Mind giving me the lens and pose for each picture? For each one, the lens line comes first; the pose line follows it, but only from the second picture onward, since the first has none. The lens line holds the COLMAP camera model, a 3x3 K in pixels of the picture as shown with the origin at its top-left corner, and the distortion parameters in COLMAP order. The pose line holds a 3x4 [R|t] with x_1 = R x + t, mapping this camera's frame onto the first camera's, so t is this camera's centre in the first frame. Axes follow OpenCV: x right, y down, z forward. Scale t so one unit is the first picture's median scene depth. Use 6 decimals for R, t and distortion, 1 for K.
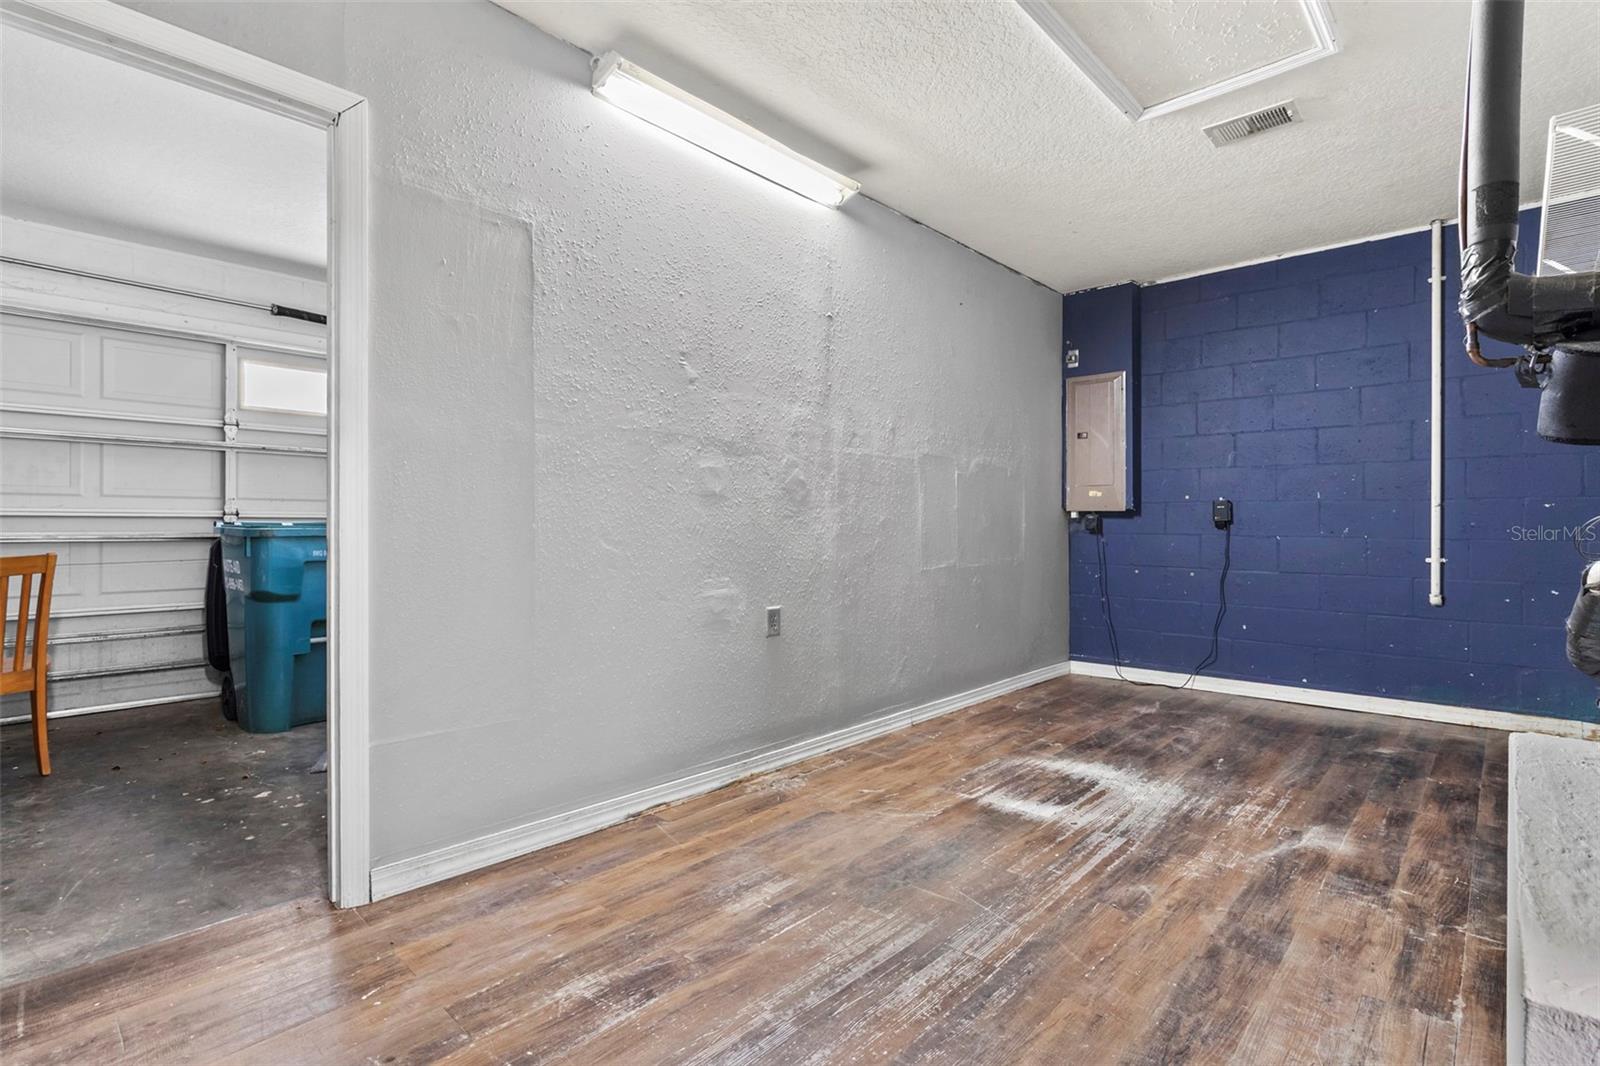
lens RADIAL K [[753.7, 0, 805.3], [0, 753.7, 511.7], [0, 0, 1]] dist [0.003959, 0.000208]
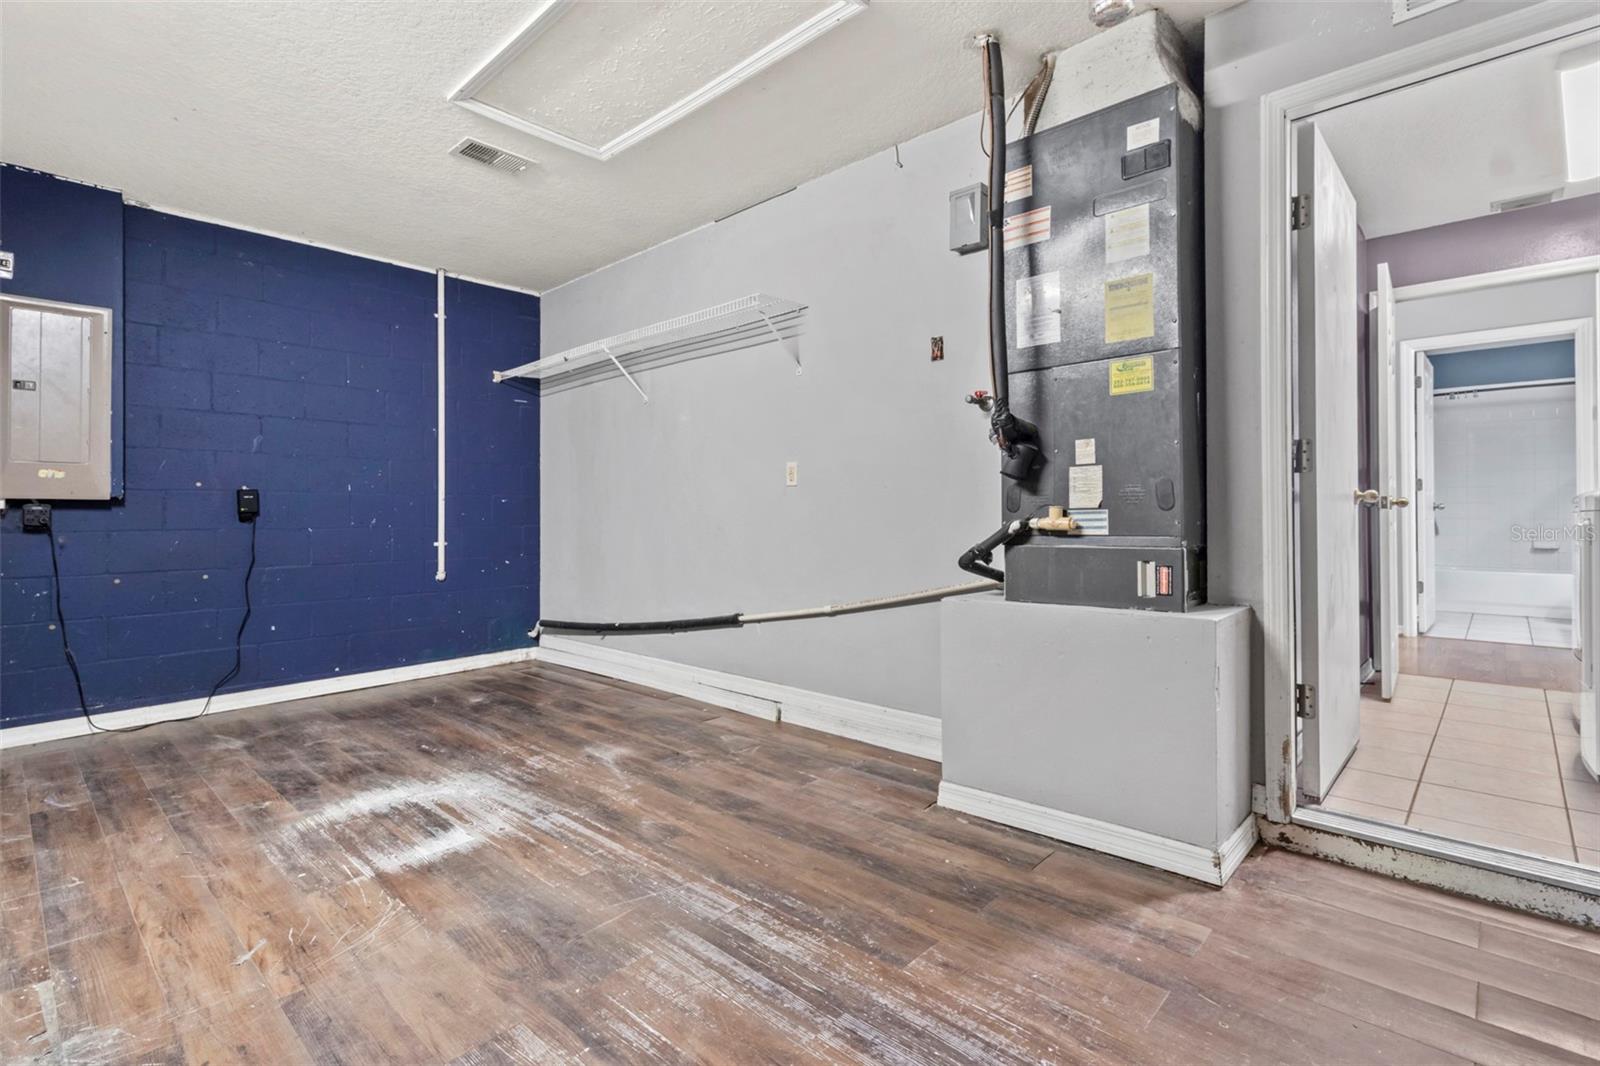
lens RADIAL K [[753.7, 0, 805.3], [0, 753.7, 511.7], [0, 0, 1]] dist [0.003959, 0.000208]
pose [[-0.006977, -0.001352, 0.999975, -0.558952], [-0.007186, 0.999973, 0.001302, 0.008186], [-0.999950, -0.007176, -0.006986, 0.585960]]
